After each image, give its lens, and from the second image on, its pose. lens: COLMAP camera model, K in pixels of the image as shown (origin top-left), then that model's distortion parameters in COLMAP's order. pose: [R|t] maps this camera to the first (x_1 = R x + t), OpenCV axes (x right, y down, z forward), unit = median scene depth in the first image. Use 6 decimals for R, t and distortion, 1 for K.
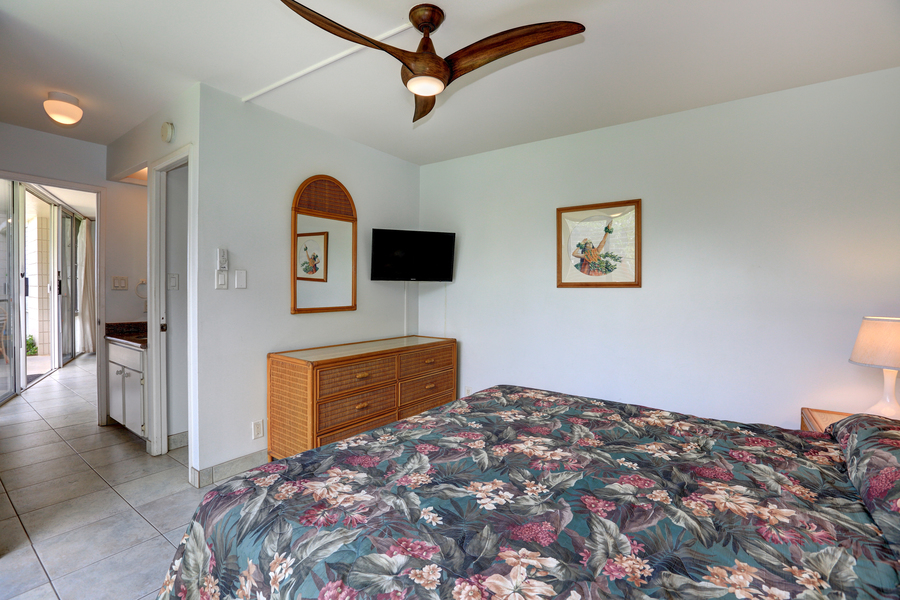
lens RADIAL K [[405.5, 0, 452.4], [0, 405.5, 296.6], [0, 0, 1]] dist [-0.022938, 0.000697]
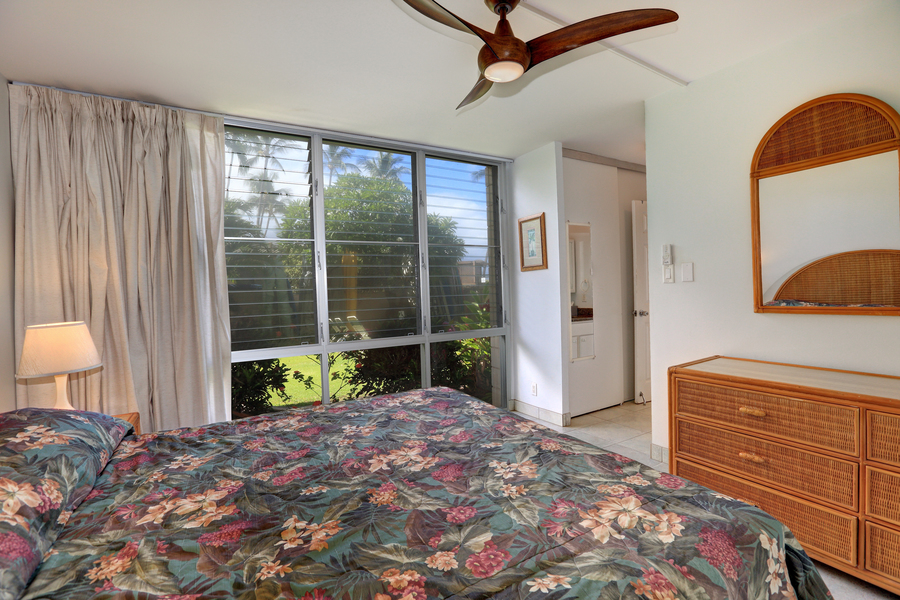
lens RADIAL K [[405.5, 0, 452.4], [0, 405.5, 296.6], [0, 0, 1]] dist [-0.022938, 0.000697]
pose [[-0.395202, 0.018512, -0.918408, 0.914364], [0.016065, 0.999783, 0.013239, -0.009822], [0.918454, -0.009523, -0.395414, 1.332389]]
